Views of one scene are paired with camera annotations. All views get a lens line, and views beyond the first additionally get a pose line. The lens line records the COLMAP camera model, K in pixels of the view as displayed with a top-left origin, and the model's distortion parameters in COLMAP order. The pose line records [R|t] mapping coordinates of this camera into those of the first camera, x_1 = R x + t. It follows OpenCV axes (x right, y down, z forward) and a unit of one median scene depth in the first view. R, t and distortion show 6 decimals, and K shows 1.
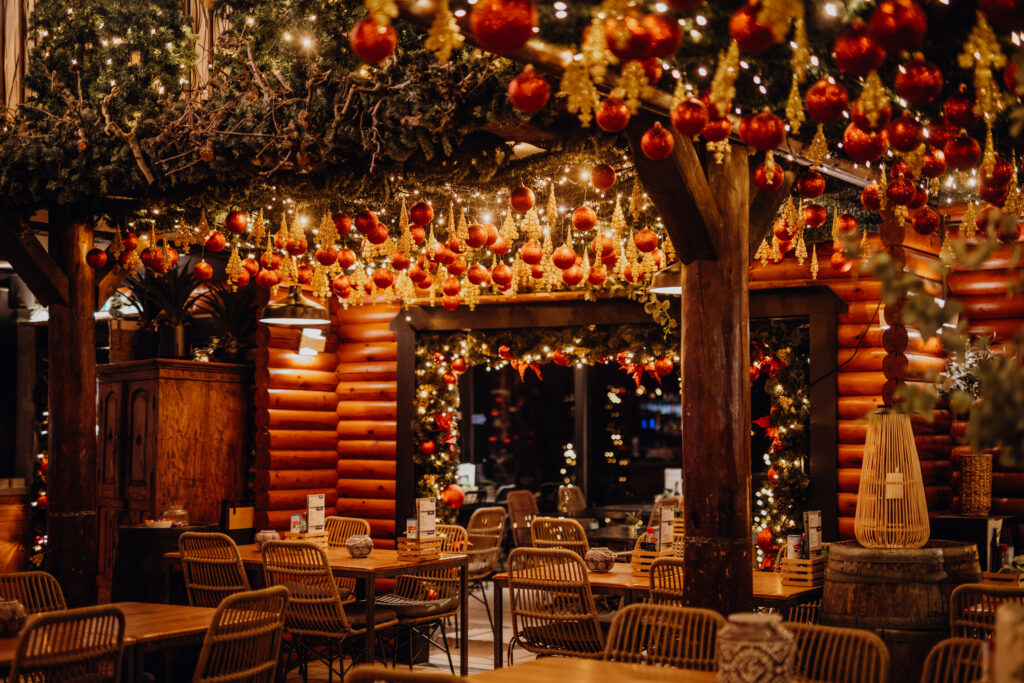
lens RADIAL K [[1628.1, 0, 512.0], [0, 1628.1, 341.5], [0, 0, 1]] dist [0.025873, 0.051164]
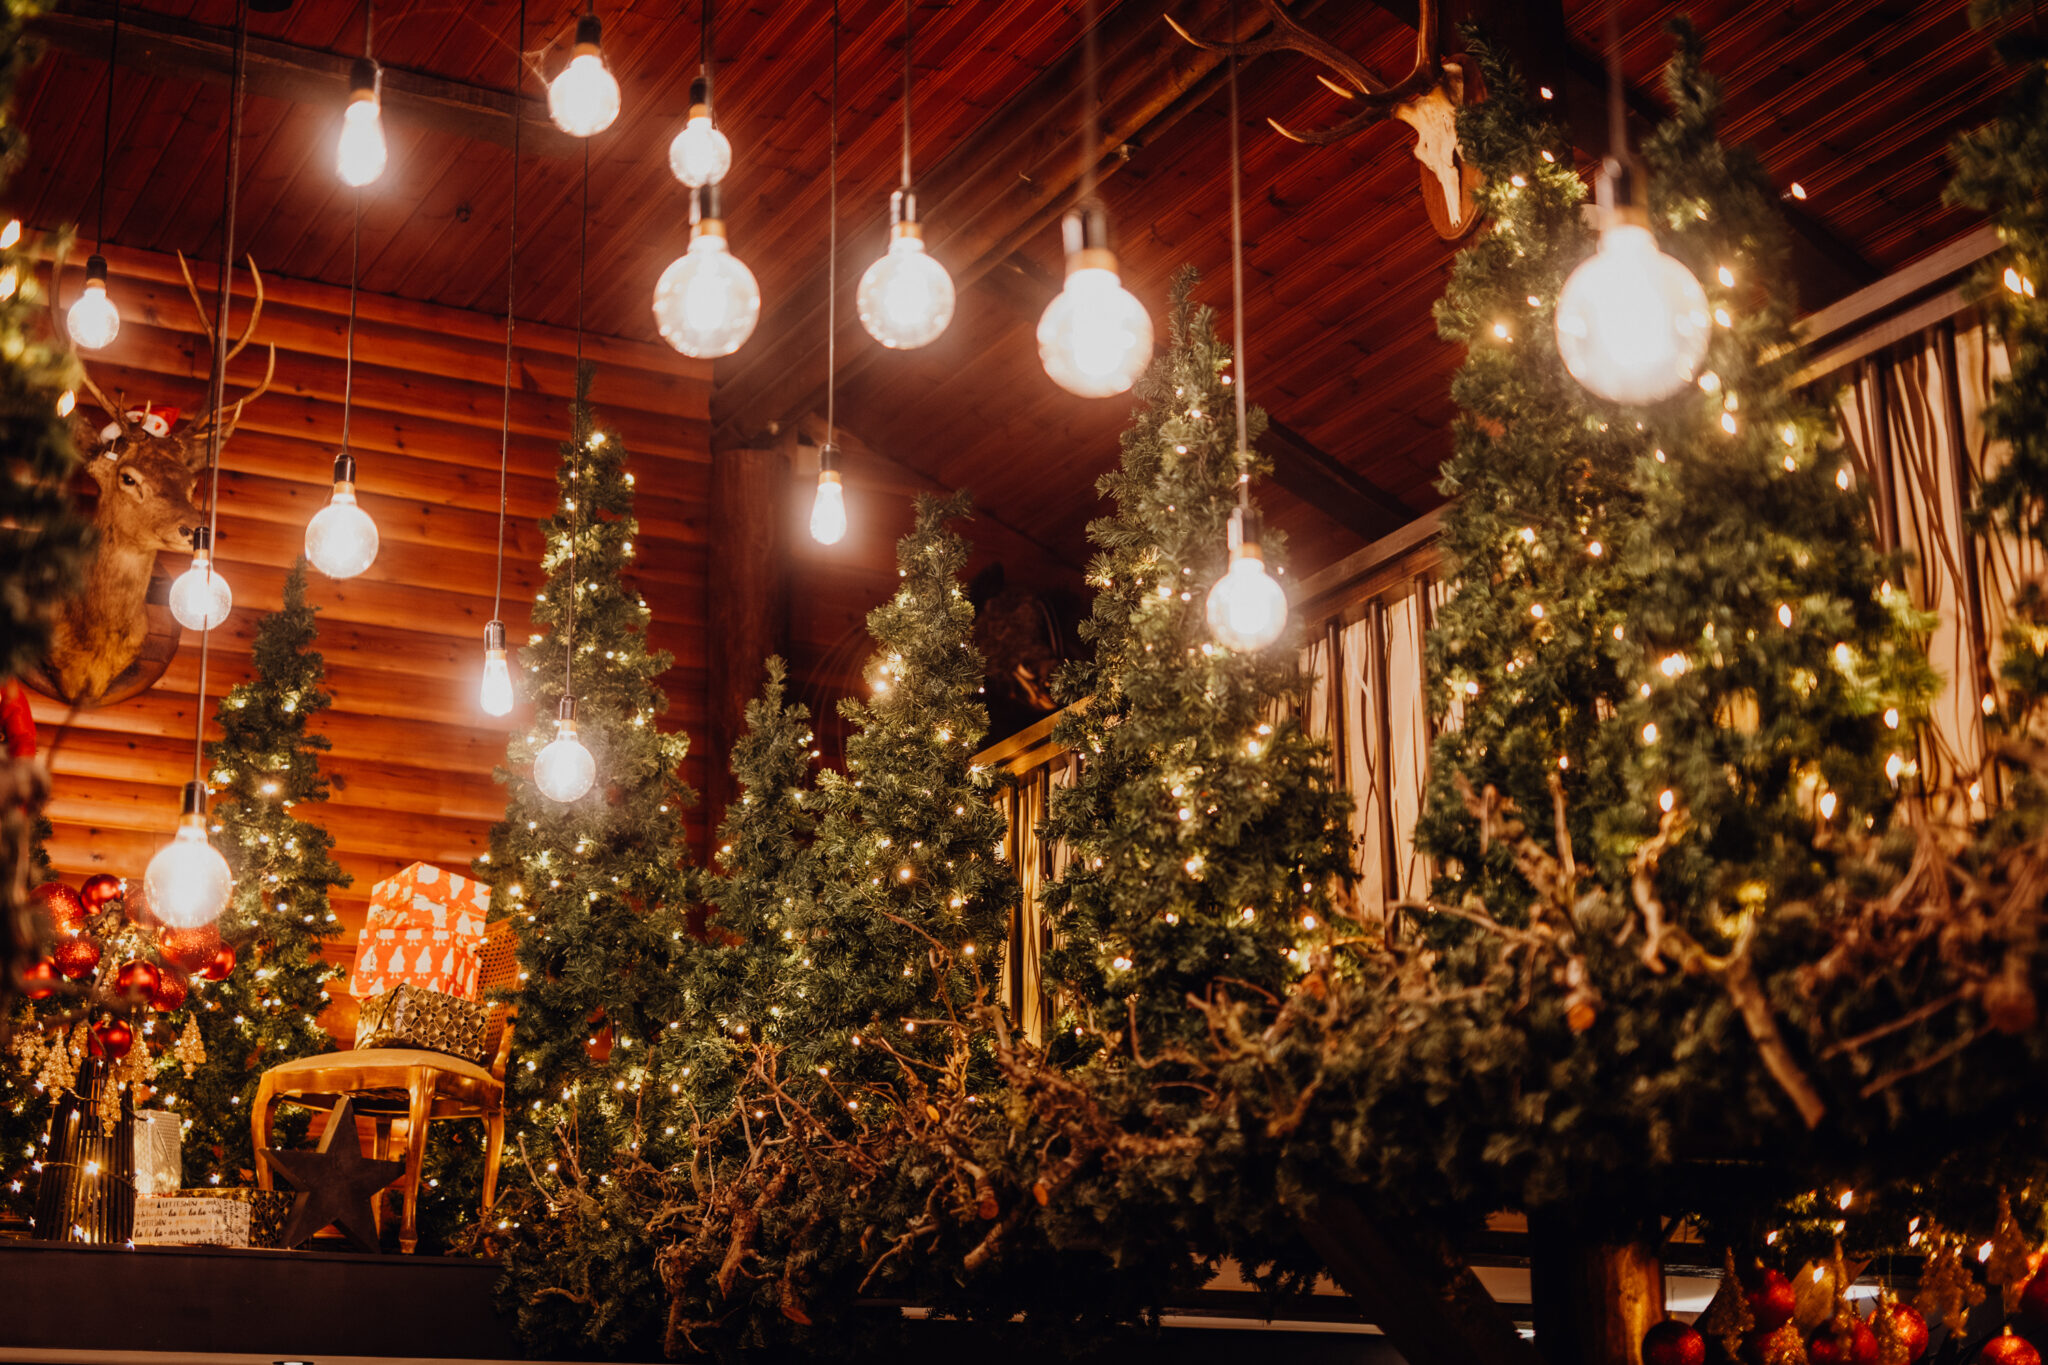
lens RADIAL K [[3065.5, 0, 1024.6], [0, 3065.5, 844.3], [0, 0, 1]] dist [-0.009166, -0.033541]
pose [[0.884339, -0.112218, -0.453157, -0.090636], [0.036132, 0.984221, -0.173217, -0.054585], [0.465445, 0.136809, 0.874440, 0.437525]]
